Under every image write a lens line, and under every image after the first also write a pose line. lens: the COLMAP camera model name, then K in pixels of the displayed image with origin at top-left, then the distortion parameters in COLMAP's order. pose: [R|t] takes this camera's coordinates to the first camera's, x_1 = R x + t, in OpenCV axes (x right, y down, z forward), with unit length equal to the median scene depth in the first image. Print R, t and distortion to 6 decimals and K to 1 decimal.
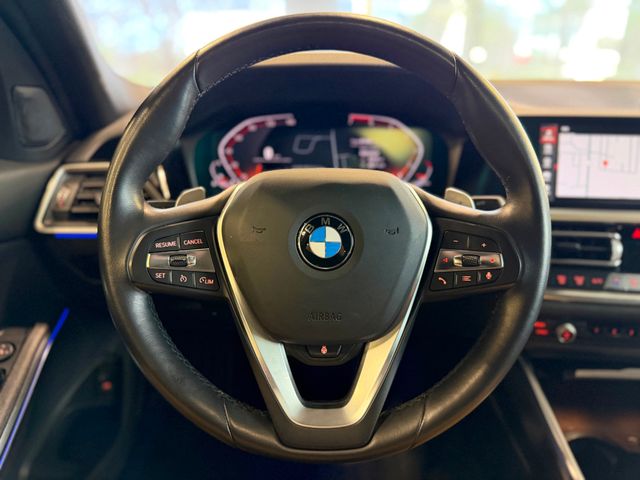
lens RADIAL K [[443.5, 0, 323.1], [0, 443.5, 243.7], [0, 0, 1]] dist [-0.017775, -0.005290]
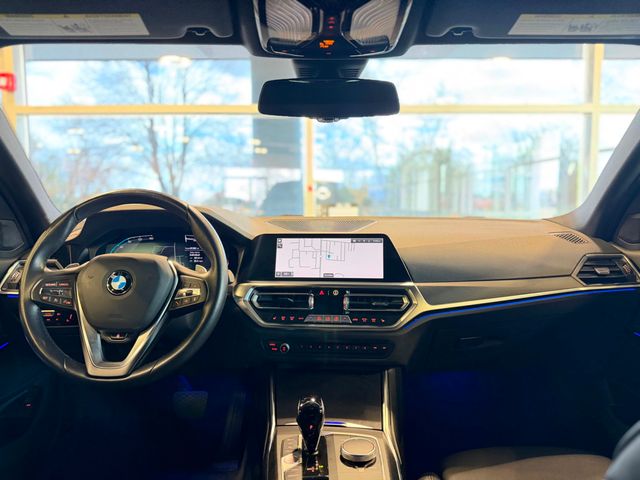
lens RADIAL K [[443.5, 0, 324.0], [0, 443.5, 243.0], [0, 0, 1]] dist [-0.017775, -0.005290]
pose [[0.999862, -0.008271, 0.014386, 0.952120], [0.012245, 0.952823, -0.303279, 0.467755], [-0.011199, 0.303414, 0.952793, -1.149681]]
